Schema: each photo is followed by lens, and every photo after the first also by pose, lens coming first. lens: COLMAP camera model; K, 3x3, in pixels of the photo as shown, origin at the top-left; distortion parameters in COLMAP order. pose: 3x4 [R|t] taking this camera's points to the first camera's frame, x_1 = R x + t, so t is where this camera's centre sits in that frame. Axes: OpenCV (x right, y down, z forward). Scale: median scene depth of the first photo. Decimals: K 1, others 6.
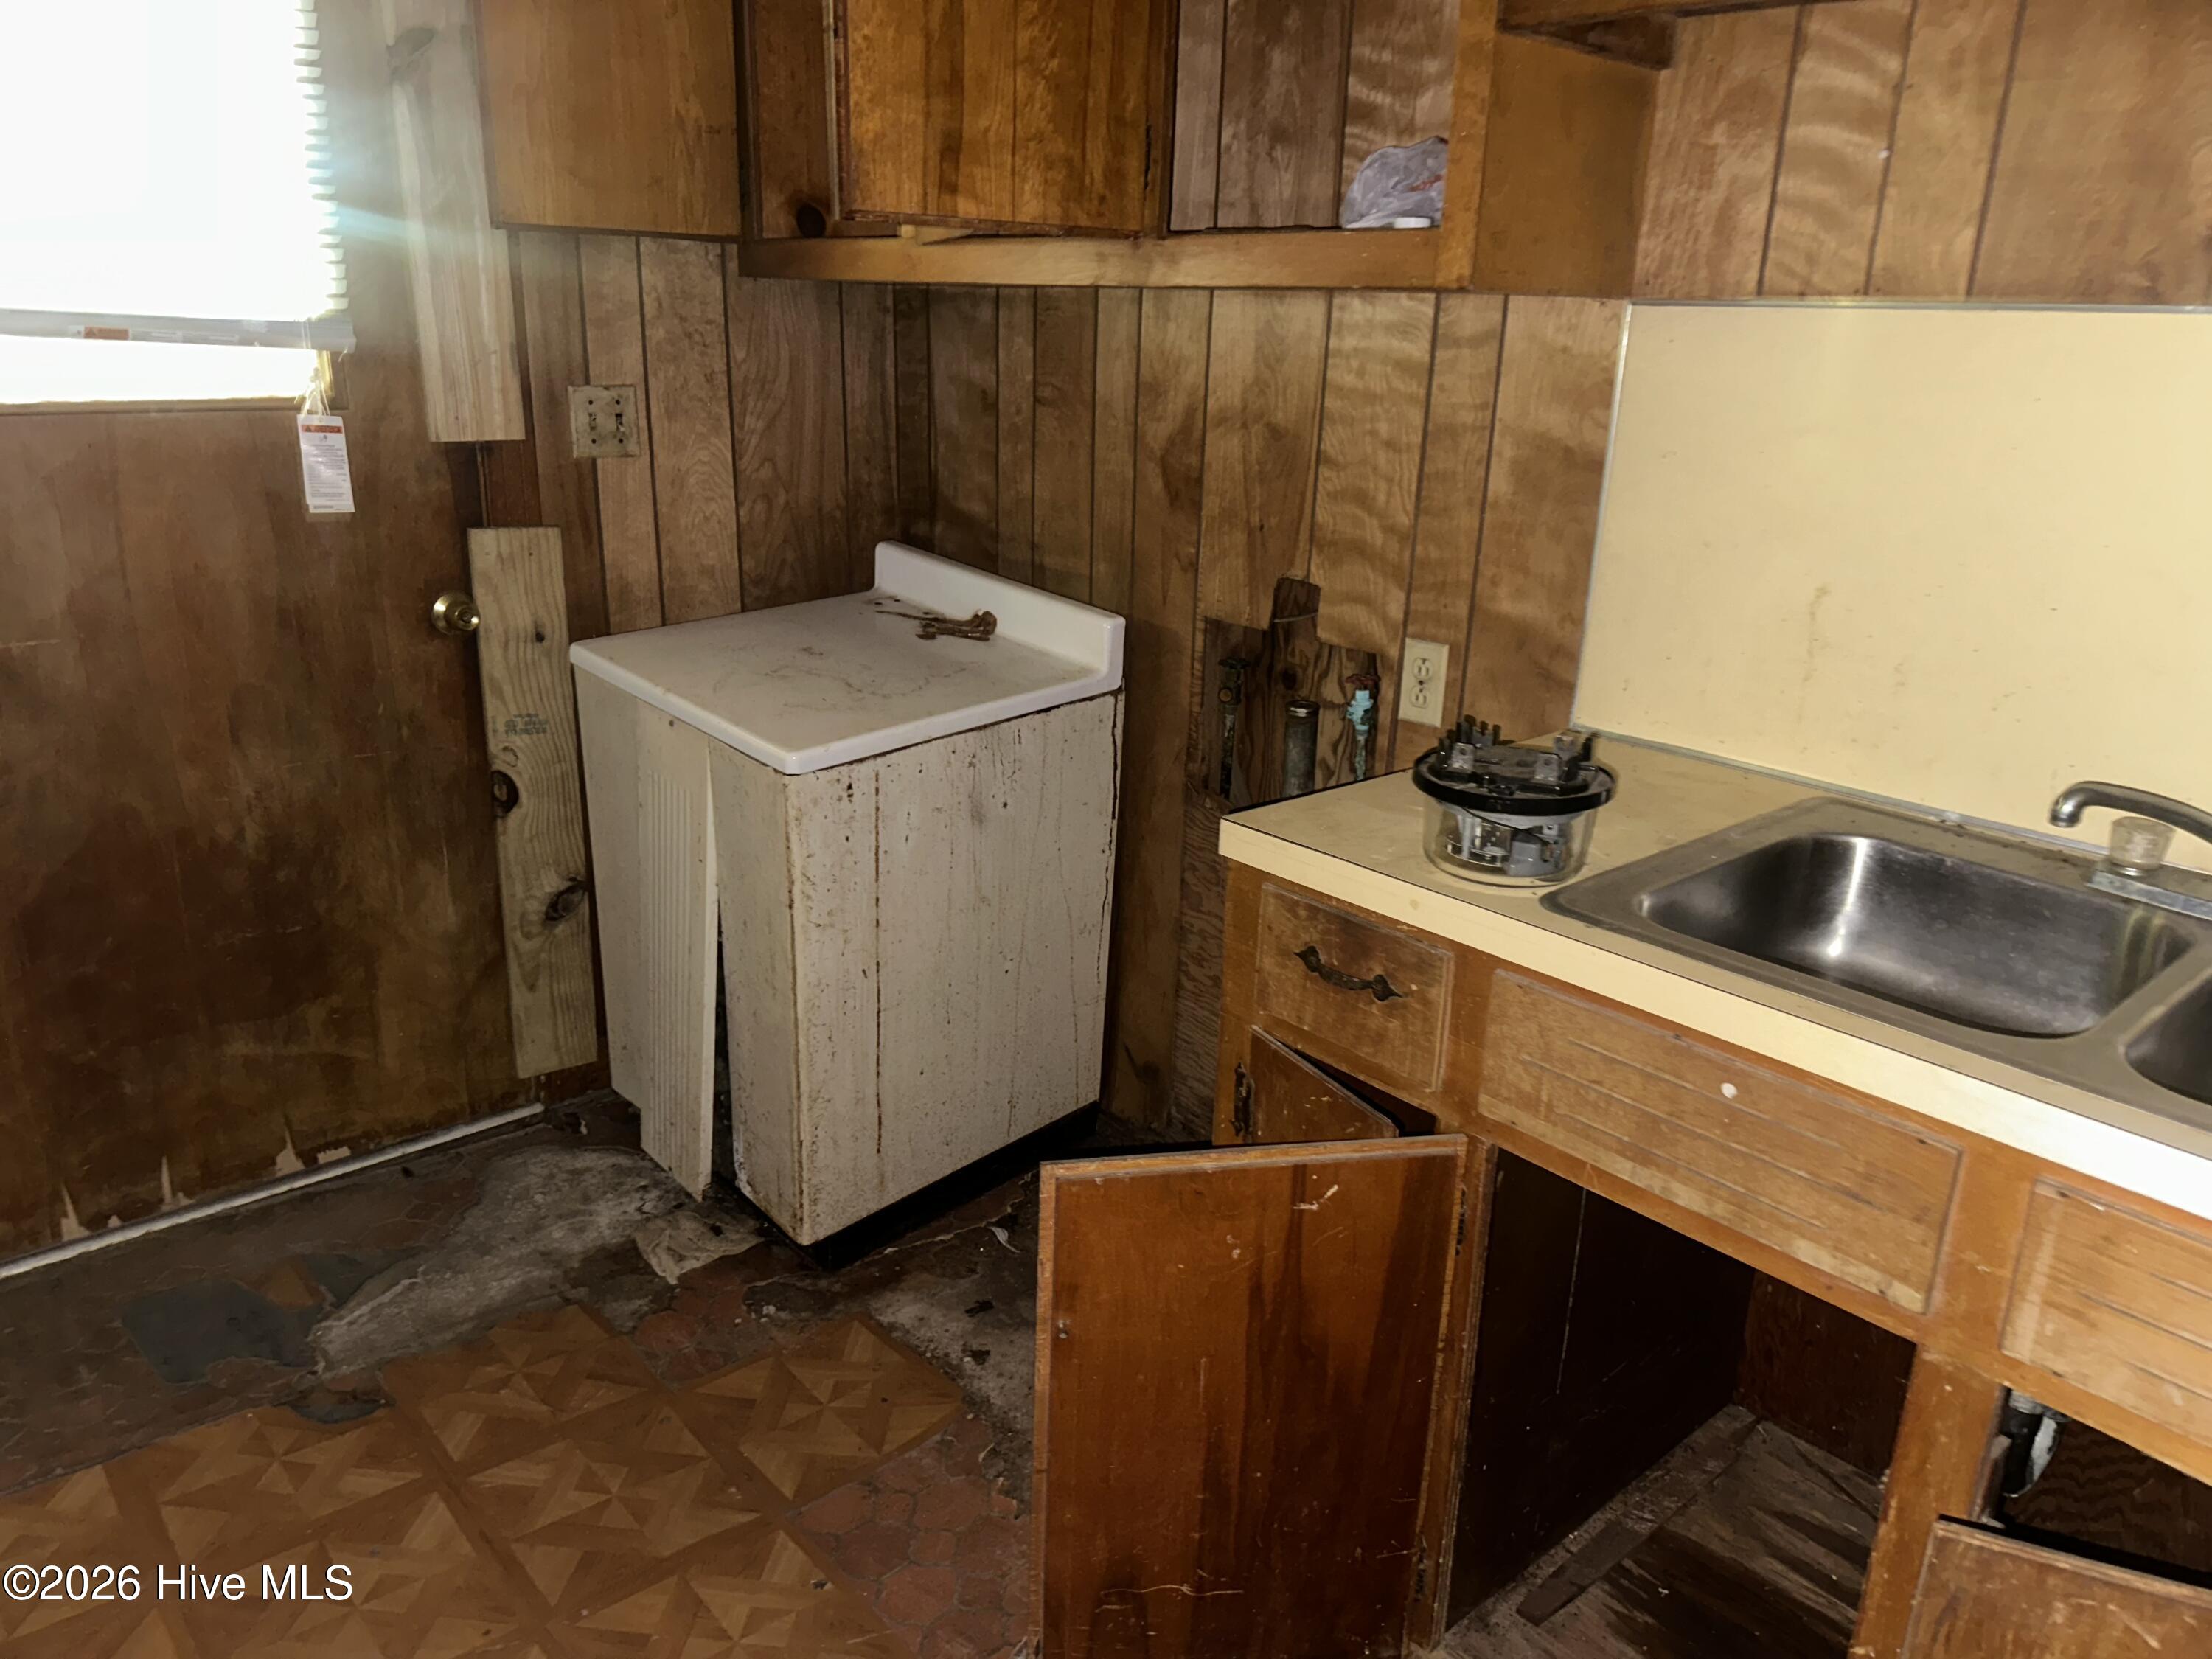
lens RADIAL K [[1592.6, 0, 1108.2], [0, 1592.6, 842.0], [0, 0, 1]] dist [0.037299, -0.019241]
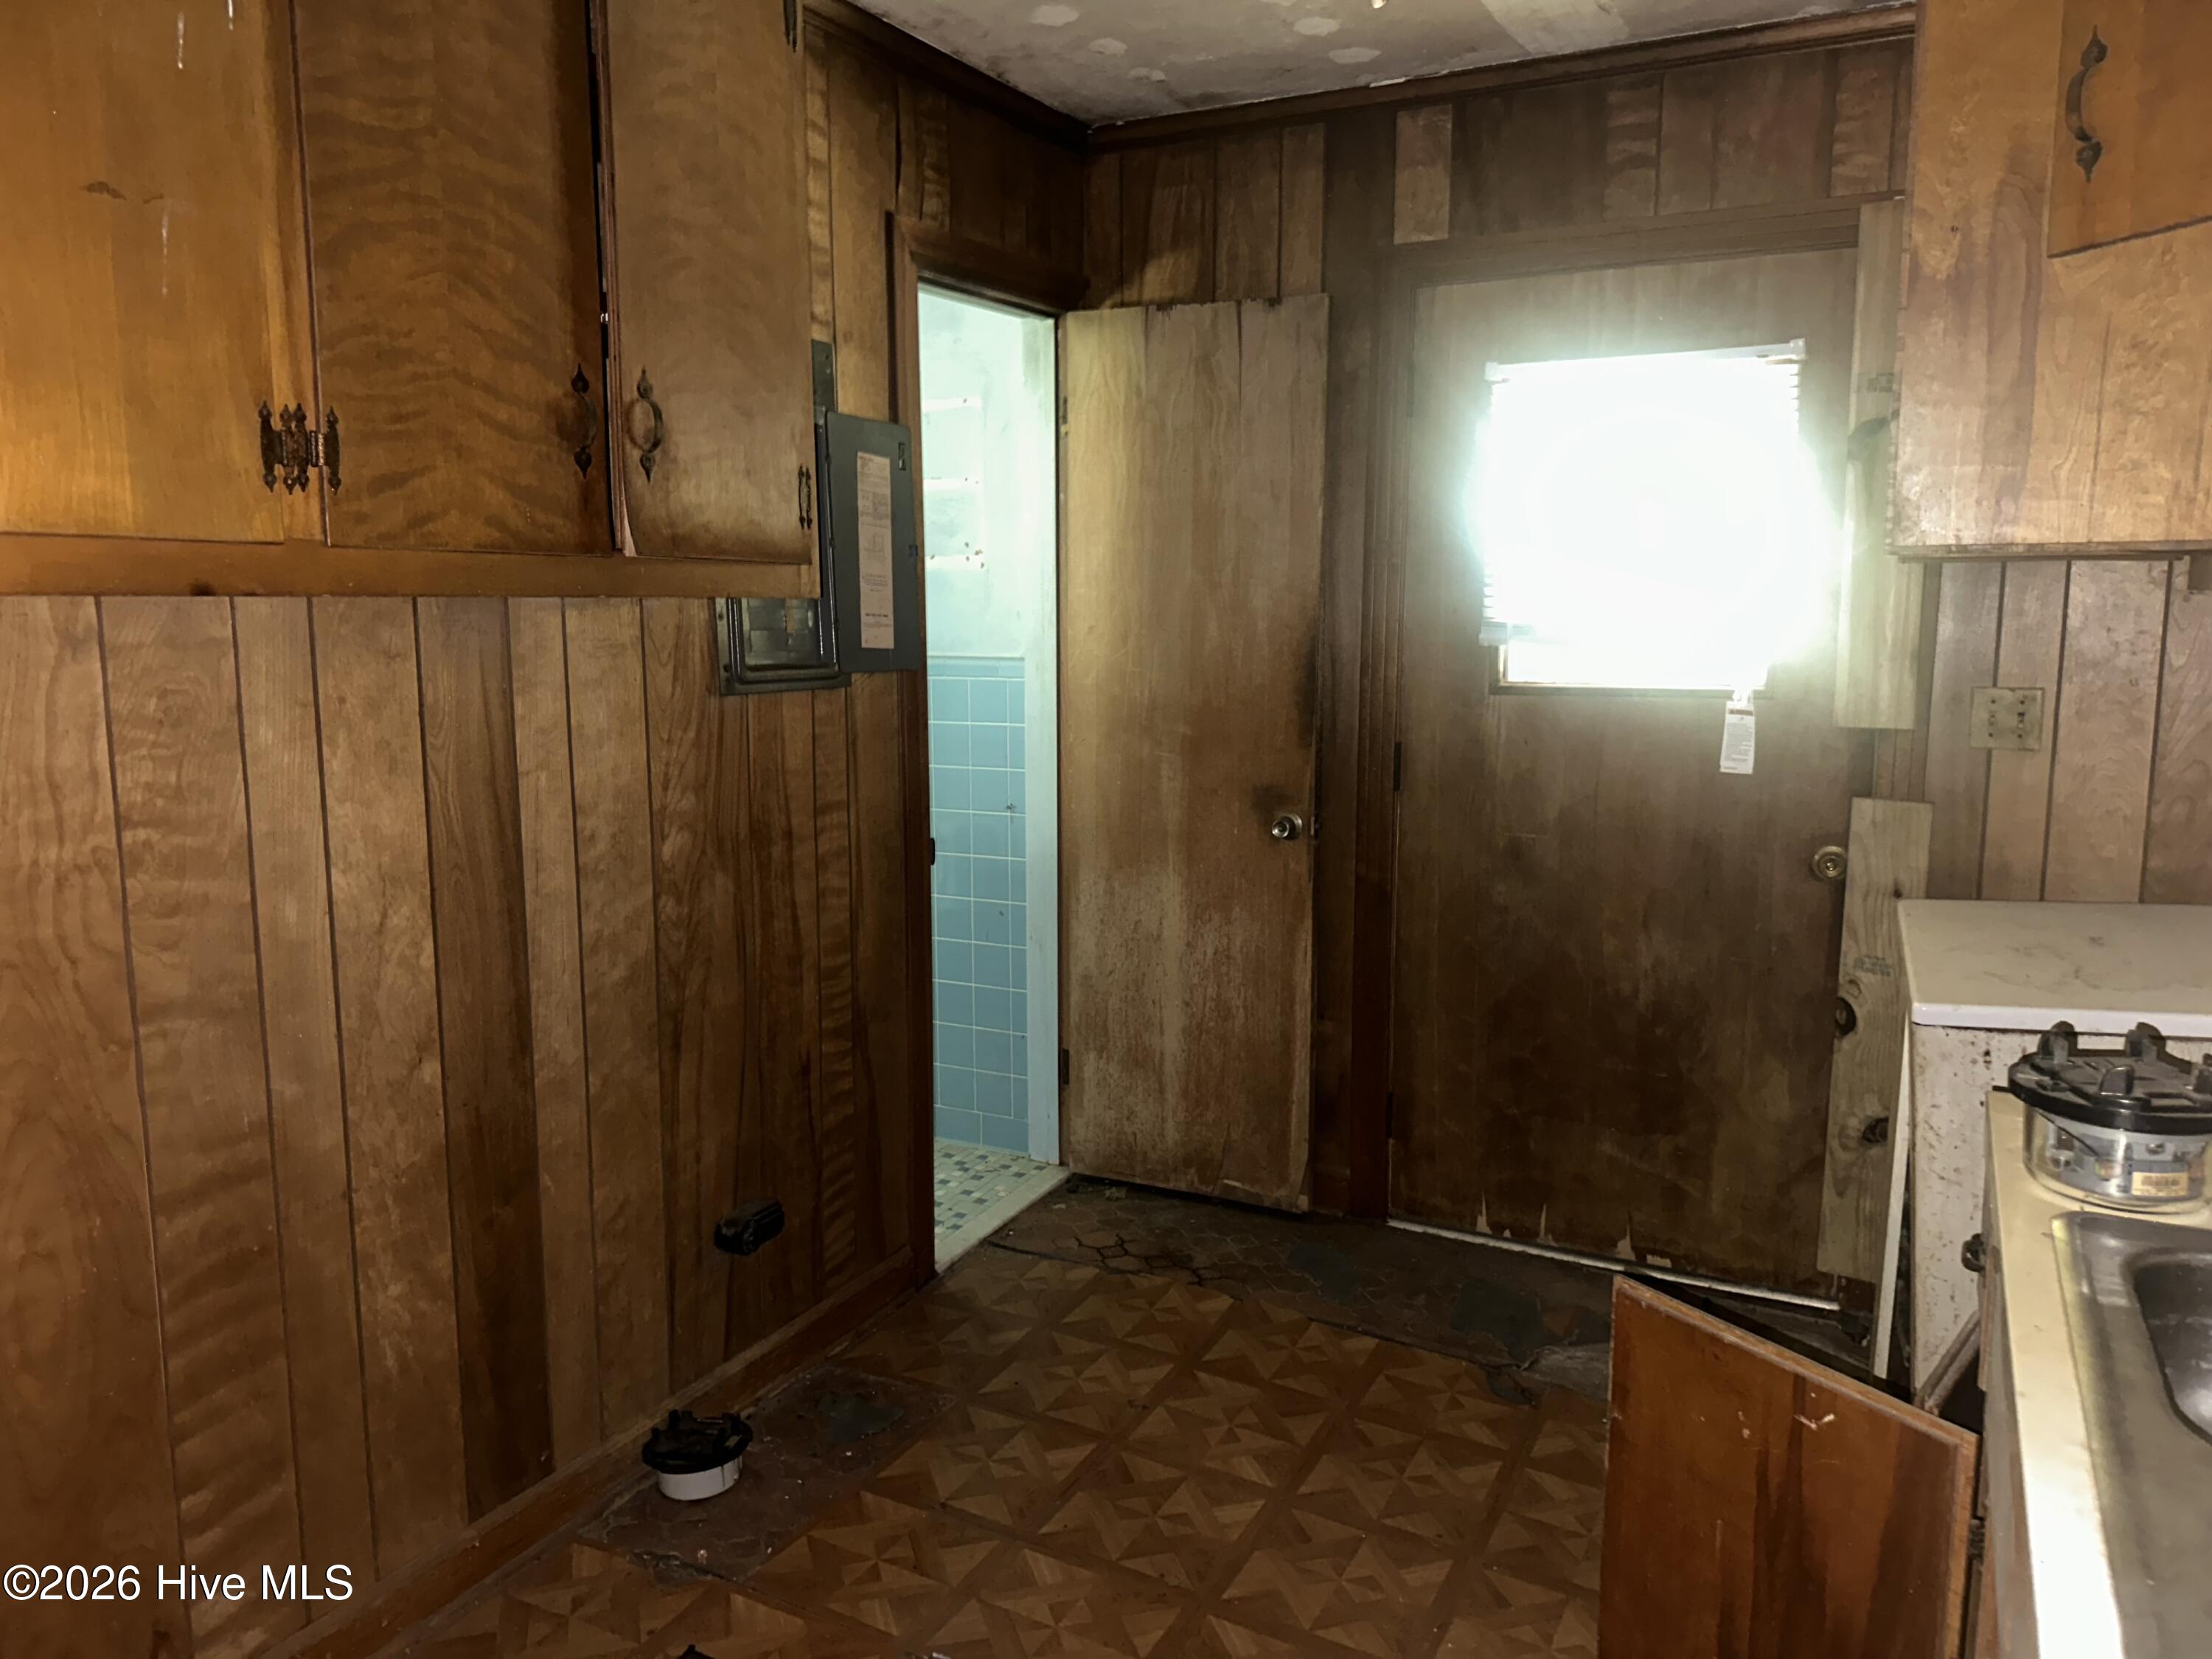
lens RADIAL K [[1592.6, 0, 1106.4], [0, 1592.6, 824.0], [0, 0, 1]] dist [0.037299, -0.019241]
pose [[0.363257, 0.106164, -0.925621, 0.517193], [-0.284005, 0.958822, -0.001485, -0.012107], [0.887347, 0.263420, 0.378450, 0.037783]]
